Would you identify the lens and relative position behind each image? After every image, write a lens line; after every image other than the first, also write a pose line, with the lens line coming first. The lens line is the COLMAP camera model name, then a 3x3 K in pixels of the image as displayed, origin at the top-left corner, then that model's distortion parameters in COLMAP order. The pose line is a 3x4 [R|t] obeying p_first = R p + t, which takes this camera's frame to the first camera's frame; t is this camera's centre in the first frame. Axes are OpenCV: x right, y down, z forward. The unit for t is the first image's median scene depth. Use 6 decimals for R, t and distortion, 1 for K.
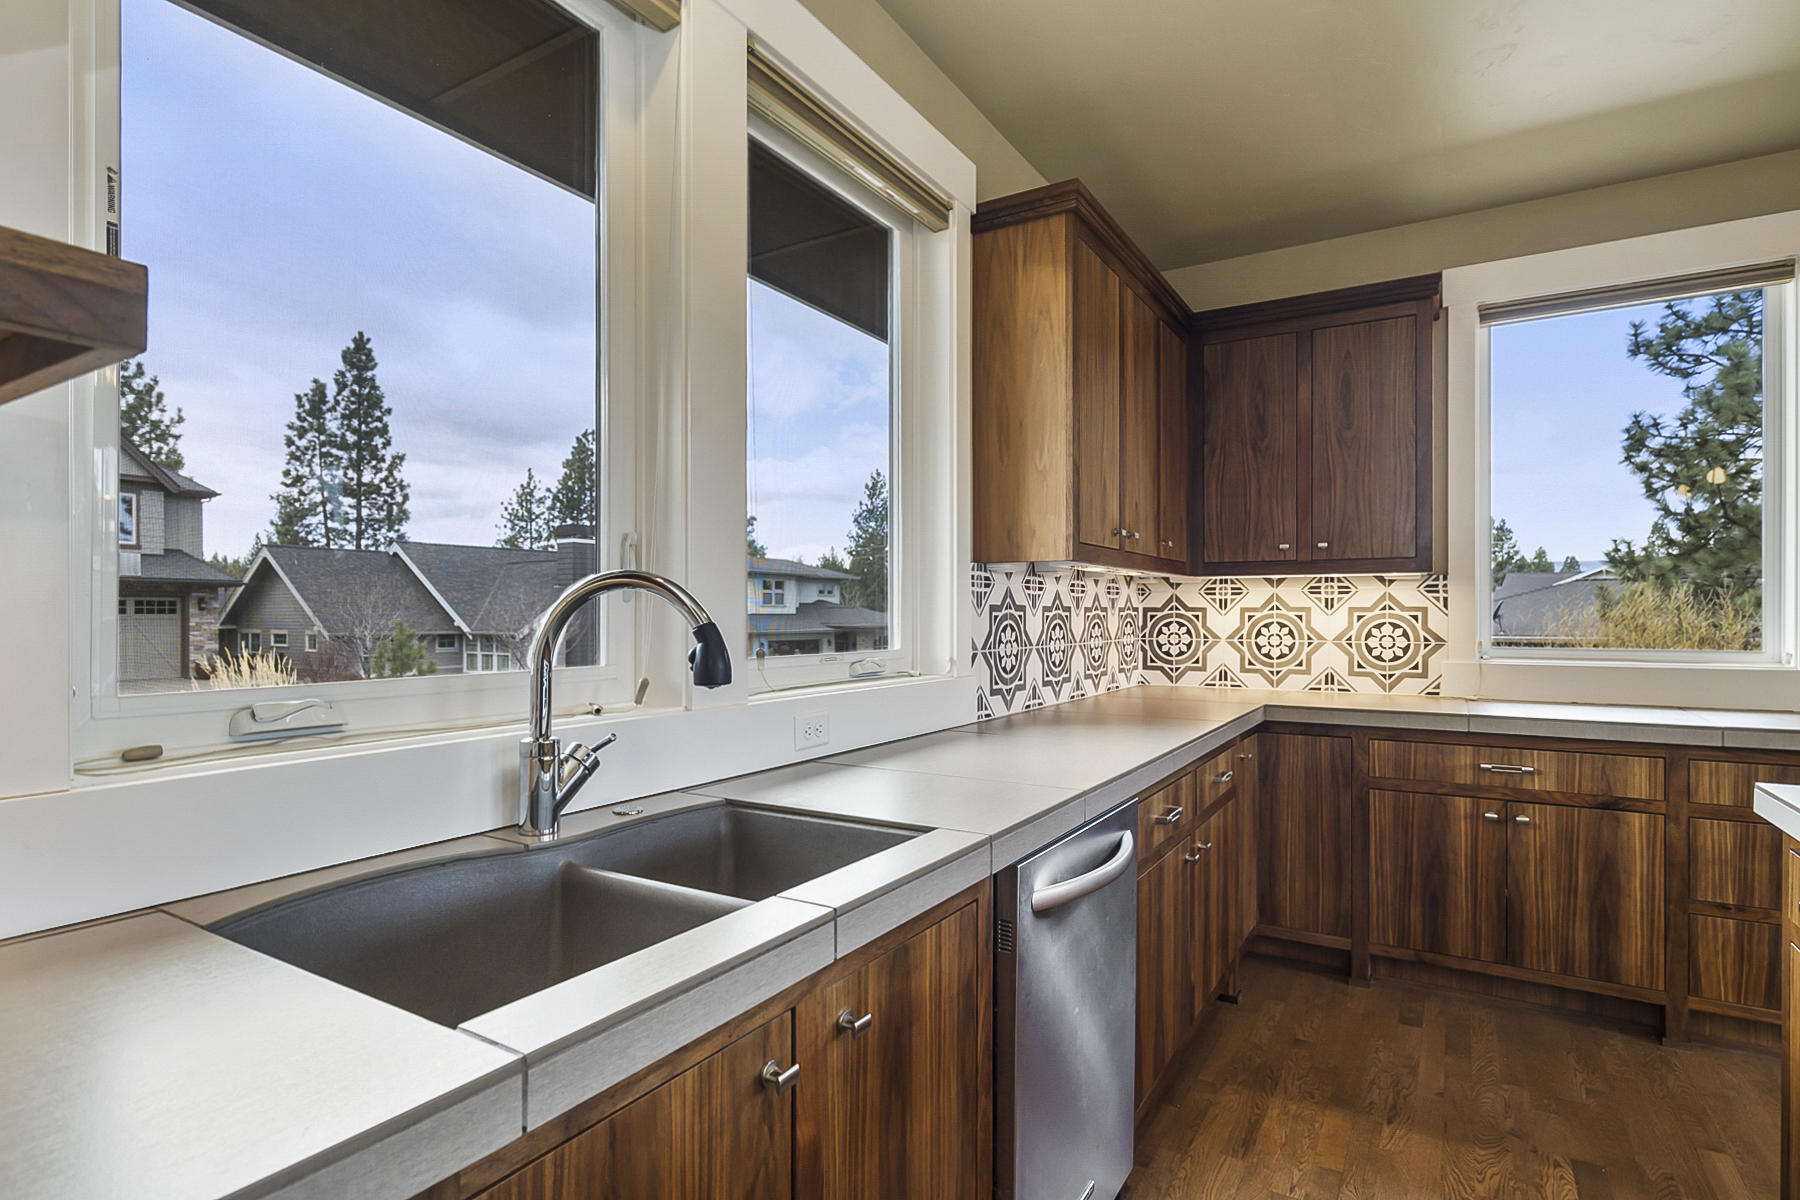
lens RADIAL K [[907.5, 0, 891.8], [0, 907.5, 614.7], [0, 0, 1]] dist [-0.008569, 0.000541]
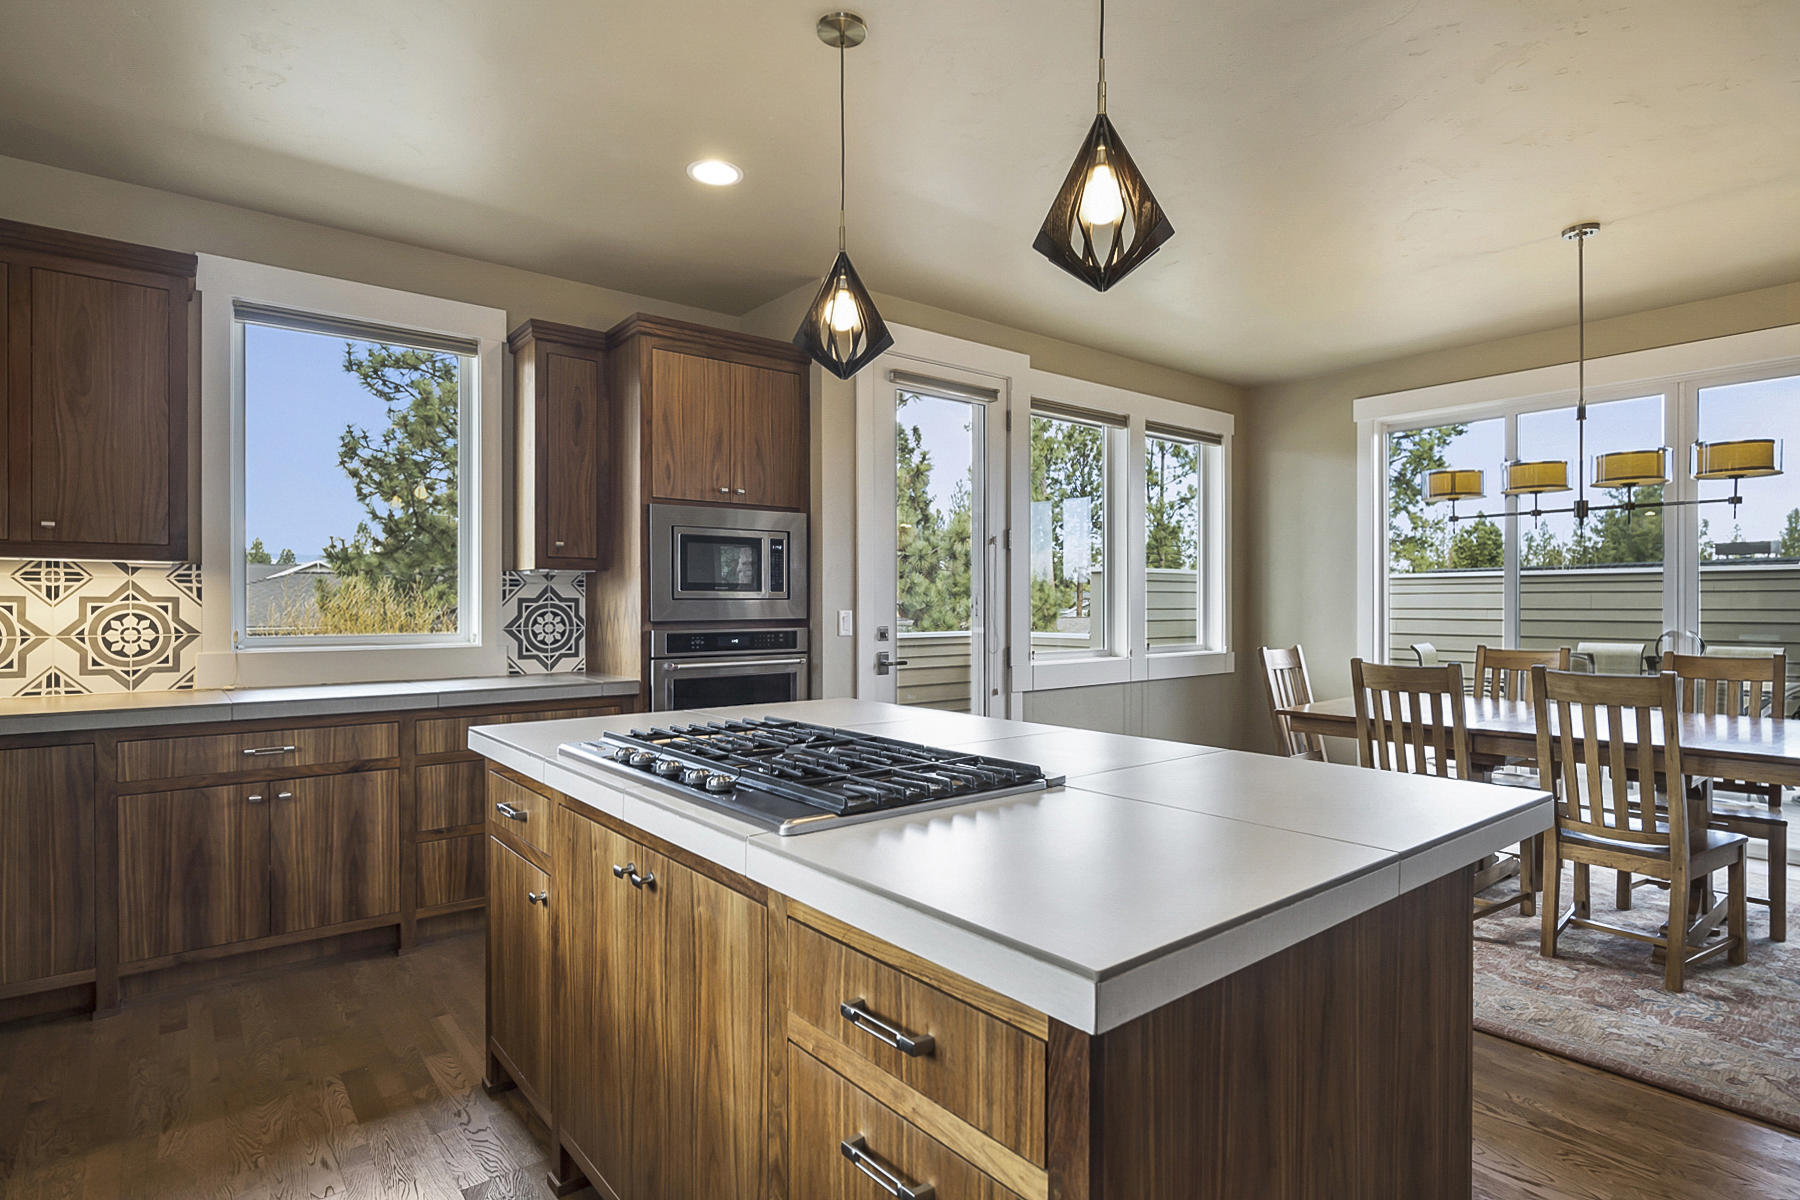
lens RADIAL K [[916.7, 0, 898.8], [0, 916.7, 605.1], [0, 0, 1]] dist [-0.000023, 0.001349]
pose [[0.330234, -0.000384, 0.943899, -0.074687], [0.001206, 0.999999, -0.000016, 0.000598], [-0.943898, 0.001144, 0.330234, -0.042369]]
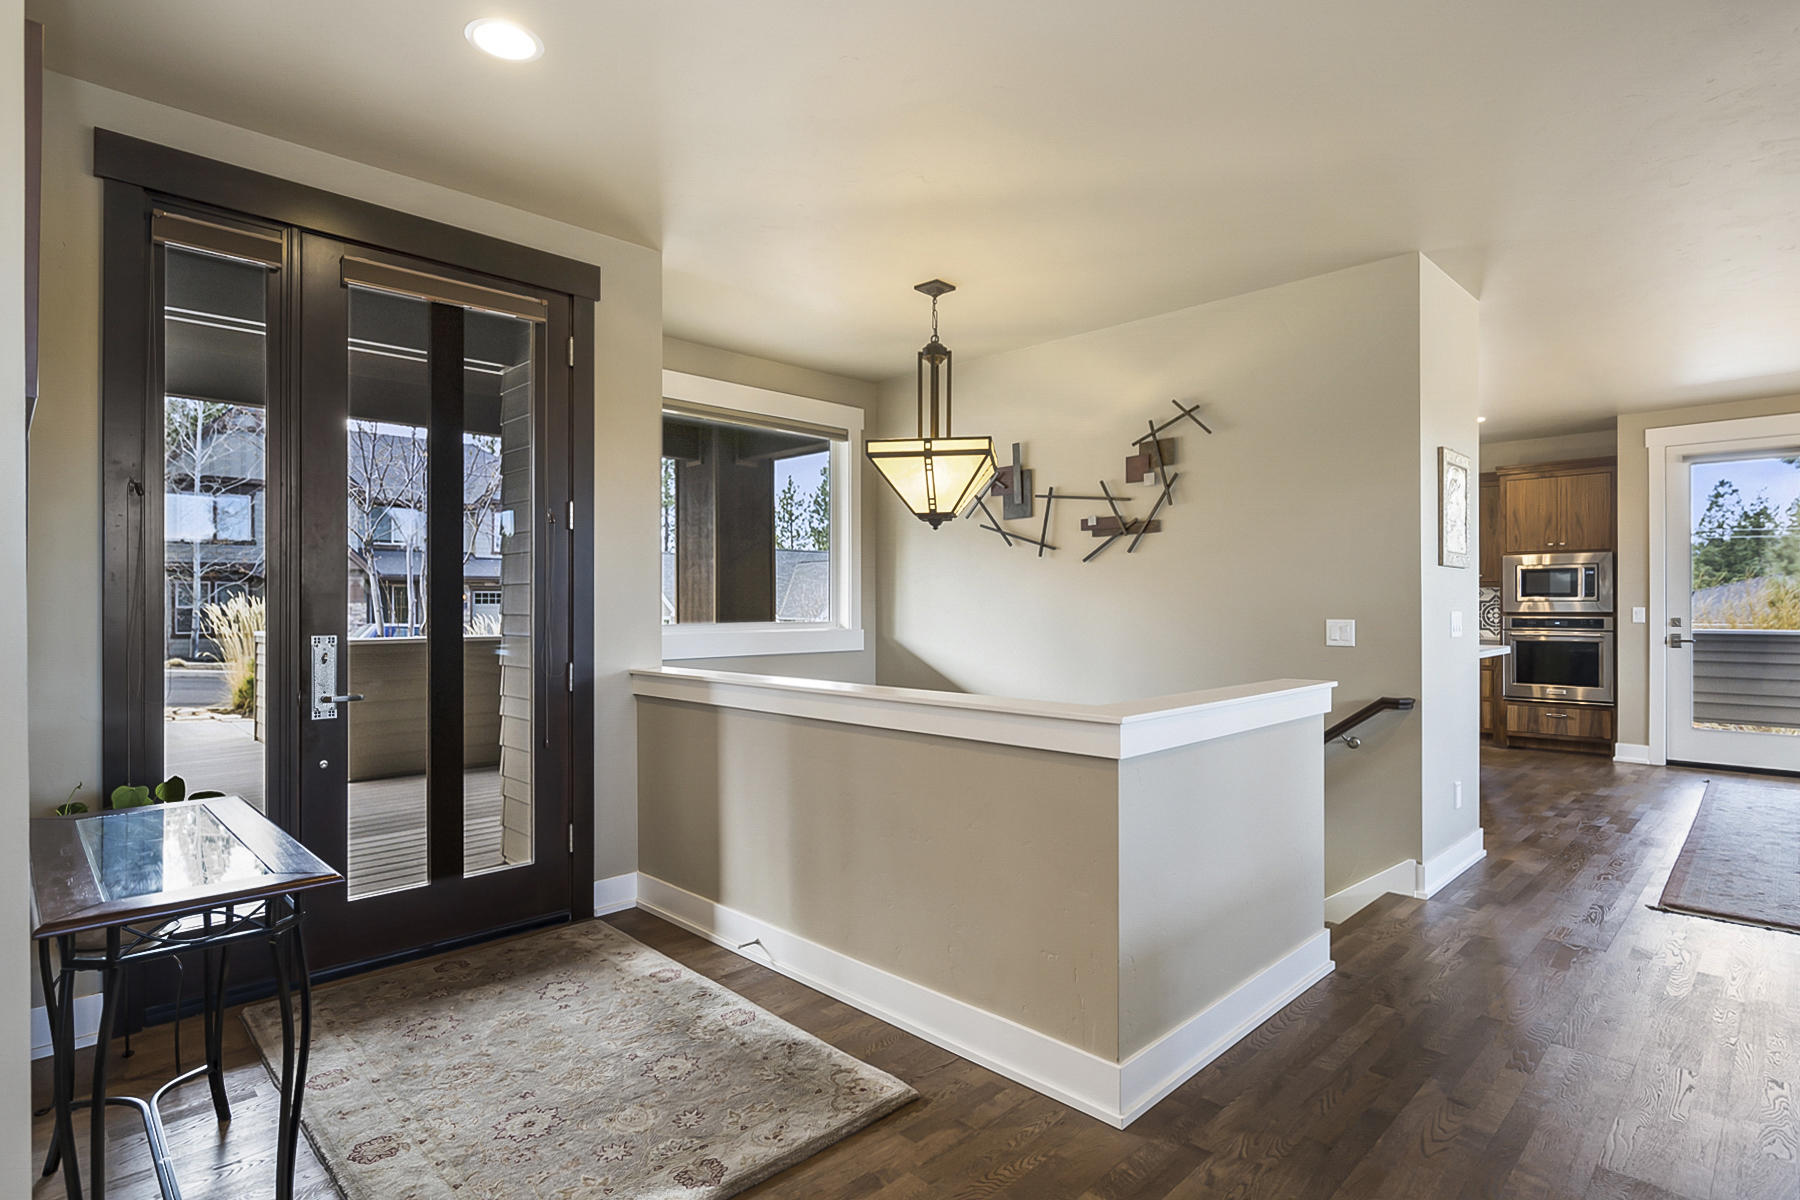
lens RADIAL K [[924.1, 0, 906.7], [0, 924.1, 607.7], [0, 0, 1]] dist [-0.004171, -0.000144]
pose [[0.975480, 0.000185, -0.220089, -0.095145], [0.000539, 0.999995, 0.003226, 0.000893], [0.220088, -0.003266, 0.975475, -2.011642]]
